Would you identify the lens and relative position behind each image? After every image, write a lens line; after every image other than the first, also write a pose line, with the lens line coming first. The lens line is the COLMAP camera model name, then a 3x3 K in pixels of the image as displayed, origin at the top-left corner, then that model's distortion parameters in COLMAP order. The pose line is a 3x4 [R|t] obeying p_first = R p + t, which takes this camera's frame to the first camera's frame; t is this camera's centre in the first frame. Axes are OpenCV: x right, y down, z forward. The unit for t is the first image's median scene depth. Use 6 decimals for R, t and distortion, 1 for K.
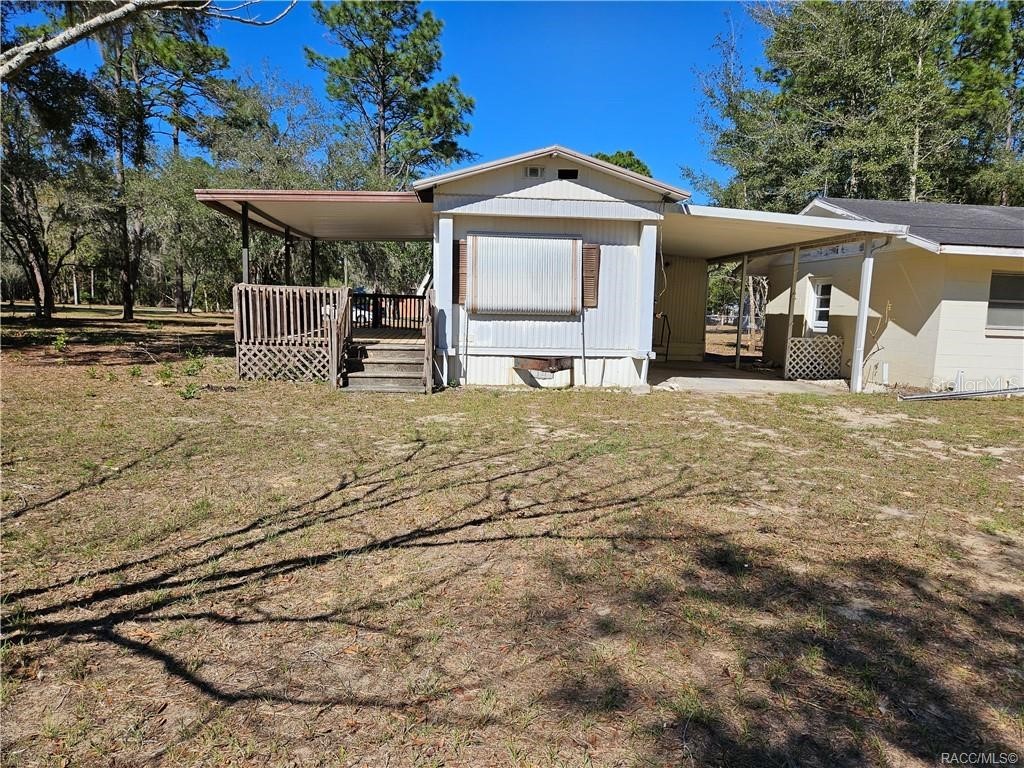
lens RADIAL K [[684.2, 0, 512.0], [0, 684.2, 384.0], [0, 0, 1]] dist [0.033346, -0.002204]
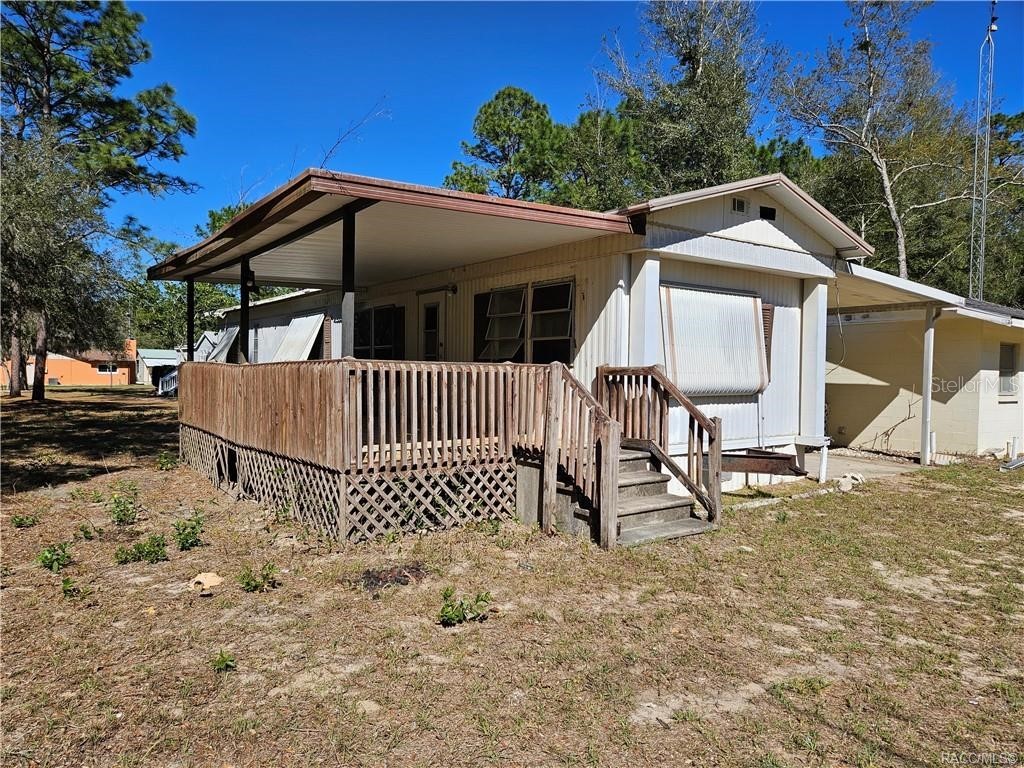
lens RADIAL K [[684.2, 0, 512.0], [0, 684.2, 384.0], [0, 0, 1]] dist [0.033346, -0.002204]
pose [[0.860018, -0.024070, 0.509696, -0.543942], [0.067074, 0.995552, -0.066160, -0.081377], [-0.505836, 0.091086, 0.857807, 0.485870]]
